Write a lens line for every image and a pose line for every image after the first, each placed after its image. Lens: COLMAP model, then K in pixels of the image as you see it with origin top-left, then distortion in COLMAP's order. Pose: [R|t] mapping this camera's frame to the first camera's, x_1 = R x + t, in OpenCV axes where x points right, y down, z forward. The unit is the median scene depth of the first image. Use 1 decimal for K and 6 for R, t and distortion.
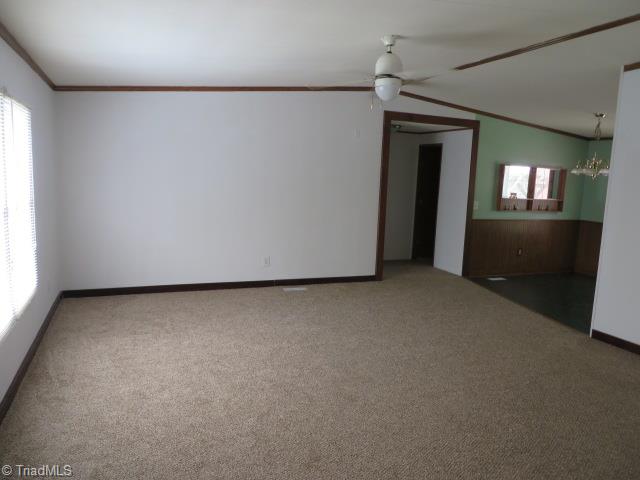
lens RADIAL K [[482.1, 0, 325.6], [0, 482.1, 240.8], [0, 0, 1]] dist [0.000566, 0.006357]
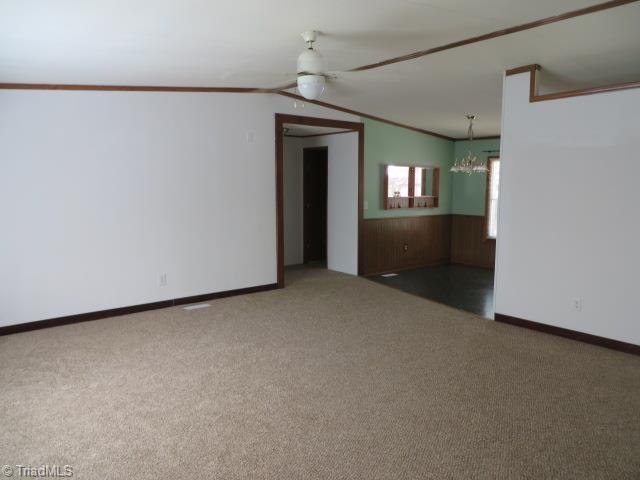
lens RADIAL K [[482.1, 0, 325.6], [0, 482.1, 240.8], [0, 0, 1]] dist [0.000566, 0.006357]
pose [[0.955758, -0.074942, 0.284447, -0.081102], [0.078668, 0.996899, -0.001679, -0.004104], [-0.283440, 0.023982, 0.958690, 0.048657]]
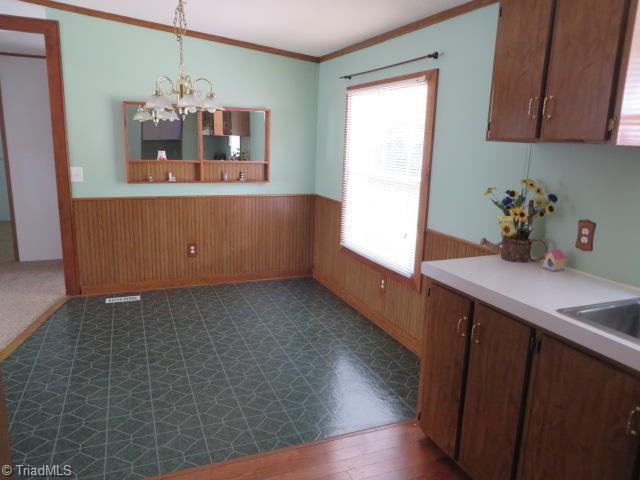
lens RADIAL K [[482.1, 0, 325.6], [0, 482.1, 240.8], [0, 0, 1]] dist [0.000566, 0.006357]
pose [[0.999857, -0.016630, -0.003228, 0.724010], [0.016813, 0.997465, 0.069151, -0.034742], [0.002070, -0.069195, 0.997601, 0.497488]]
